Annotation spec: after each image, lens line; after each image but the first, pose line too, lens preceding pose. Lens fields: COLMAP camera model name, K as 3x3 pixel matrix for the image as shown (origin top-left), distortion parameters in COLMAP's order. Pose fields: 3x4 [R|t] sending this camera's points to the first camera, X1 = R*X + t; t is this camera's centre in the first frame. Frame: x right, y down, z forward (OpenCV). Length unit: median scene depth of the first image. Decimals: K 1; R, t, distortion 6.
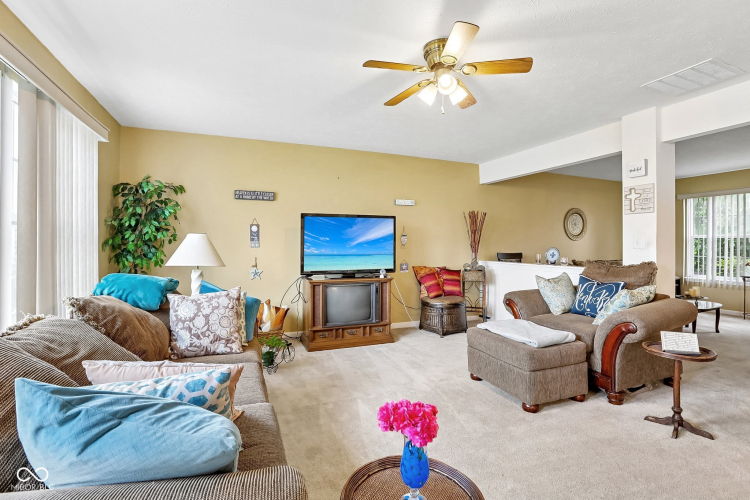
lens RADIAL K [[346.2, 0, 376.2], [0, 346.2, 247.1], [0, 0, 1]] dist [-0.046476, 0.016693]
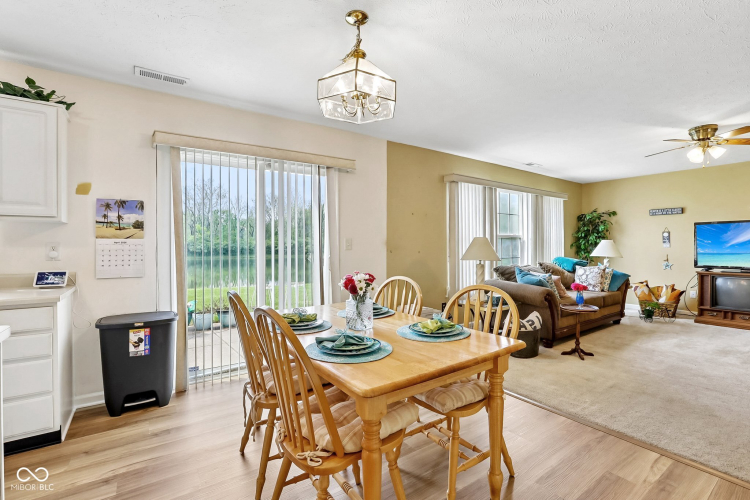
lens RADIAL K [[346.2, 0, 376.2], [0, 346.2, 247.1], [0, 0, 1]] dist [-0.046476, 0.016693]
pose [[0.217794, -0.003085, -0.975990, 0.890686], [-0.002713, 0.999989, -0.003766, 0.009470], [0.975991, 0.003468, 0.217784, -0.573922]]
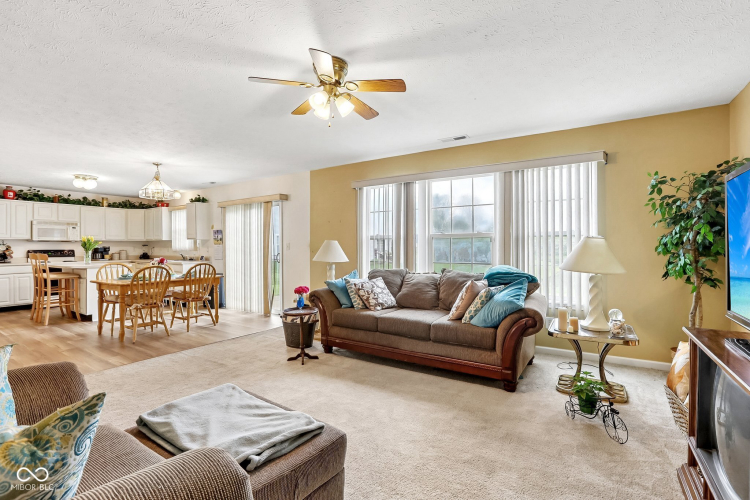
lens RADIAL K [[346.2, 0, 376.2], [0, 346.2, 247.1], [0, 0, 1]] dist [-0.046476, 0.016693]
pose [[-0.818606, 0.001200, -0.574354, 0.438362], [-0.002451, 0.999981, 0.005582, -0.010266], [0.574350, 0.005978, -0.818588, 1.242874]]
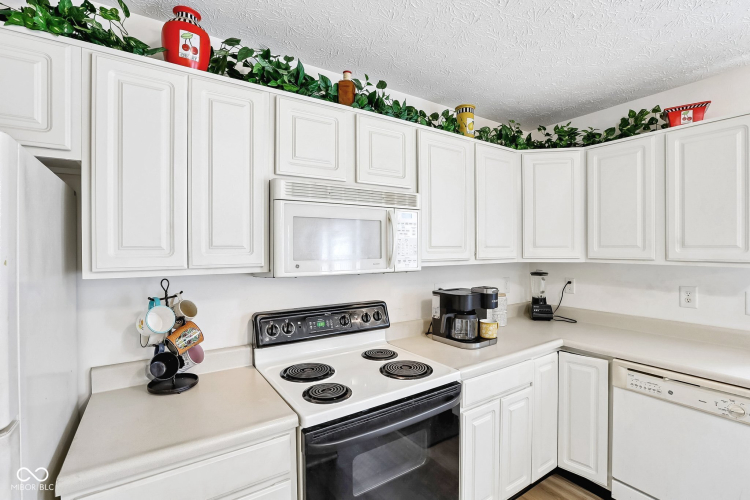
lens RADIAL K [[346.2, 0, 376.2], [0, 346.2, 247.1], [0, 0, 1]] dist [-0.046476, 0.016693]
pose [[-0.980391, 0.004204, -0.197019, 0.910011], [0.001993, 0.999933, 0.011419, -0.073892], [0.197053, 0.010803, -0.980333, -1.057549]]
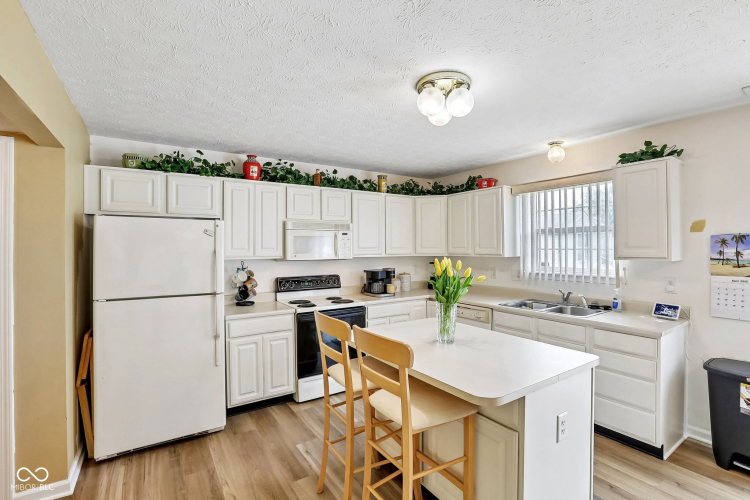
lens RADIAL K [[346.2, 0, 376.2], [0, 346.2, 247.1], [0, 0, 1]] dist [-0.046476, 0.016693]
pose [[-0.981176, 0.005212, -0.193045, 0.884216], [0.004105, 0.999973, 0.006134, -0.077496], [0.193072, 0.005226, -0.981171, -0.442719]]
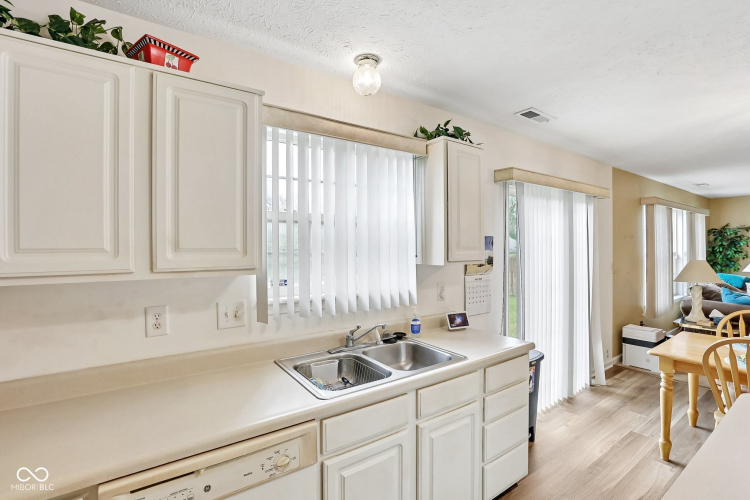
lens RADIAL K [[346.2, 0, 376.2], [0, 346.2, 247.1], [0, 0, 1]] dist [-0.046476, 0.016693]
pose [[0.221591, -0.000118, -0.975140, 0.731101], [-0.003025, 0.999995, -0.000809, -0.071192], [0.975135, 0.003130, 0.221589, -1.354258]]
